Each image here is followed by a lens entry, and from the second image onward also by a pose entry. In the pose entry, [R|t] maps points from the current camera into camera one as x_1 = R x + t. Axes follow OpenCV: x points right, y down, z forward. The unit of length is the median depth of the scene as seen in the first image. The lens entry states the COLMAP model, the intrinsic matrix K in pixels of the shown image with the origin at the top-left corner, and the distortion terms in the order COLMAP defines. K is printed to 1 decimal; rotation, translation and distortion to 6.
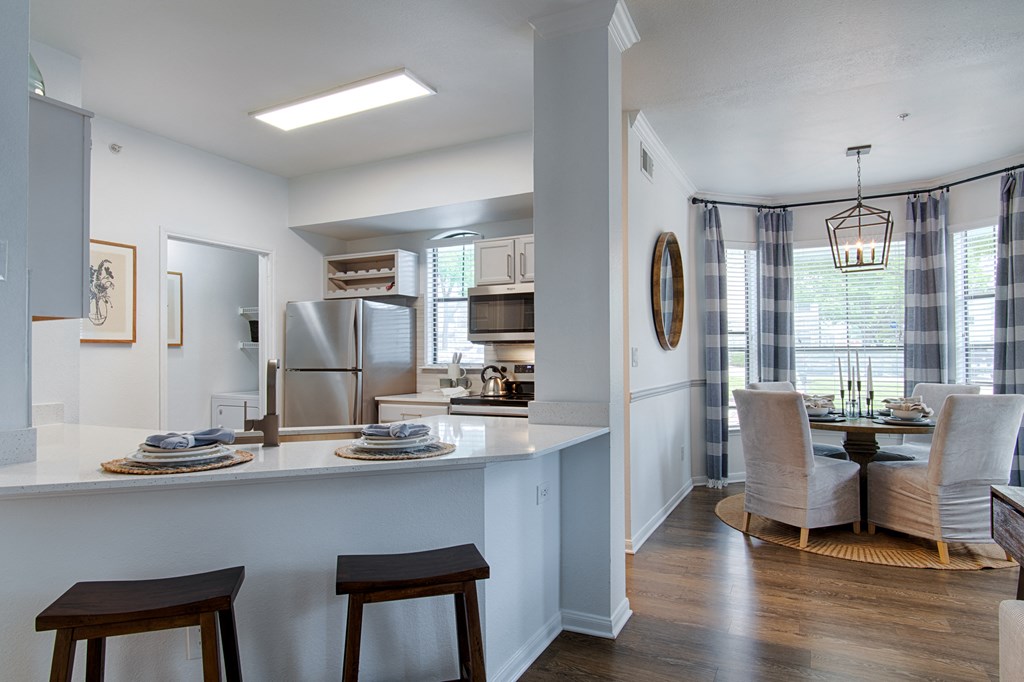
lens RADIAL K [[590.9, 0, 508.4], [0, 590.9, 344.1], [0, 0, 1]] dist [-0.003787, 0.000074]
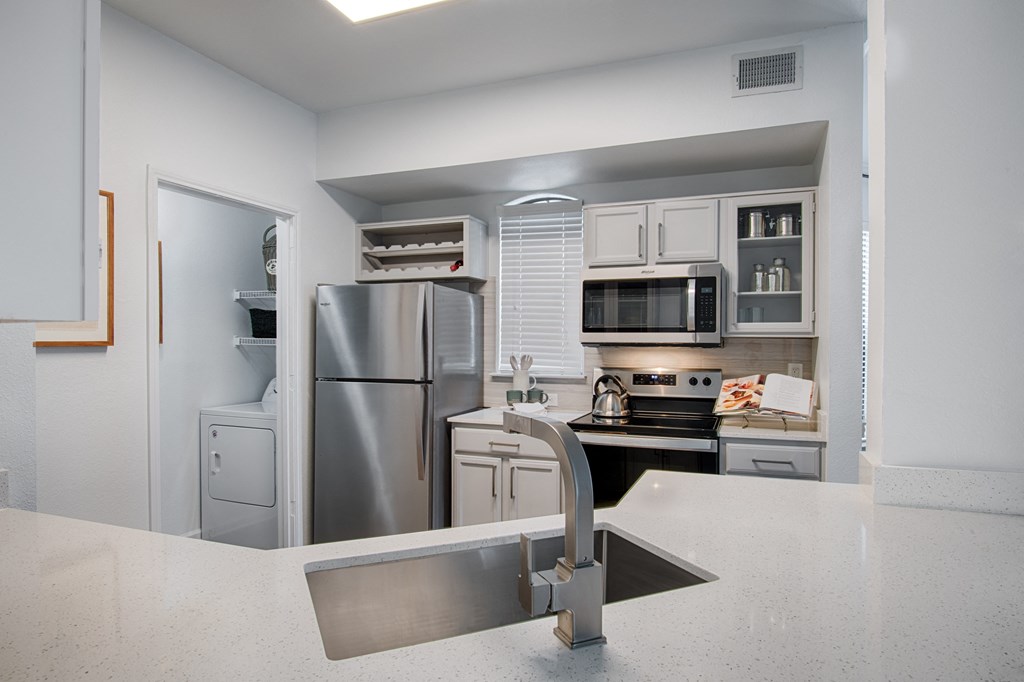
lens RADIAL K [[592.3, 0, 514.8], [0, 592.3, 344.4], [0, 0, 1]] dist [-0.029193, -0.000487]
pose [[0.994579, 0.007608, 0.103707, -0.208612], [-0.010031, 0.999688, 0.022860, -0.017398], [-0.103501, -0.023776, 0.994345, 0.258809]]
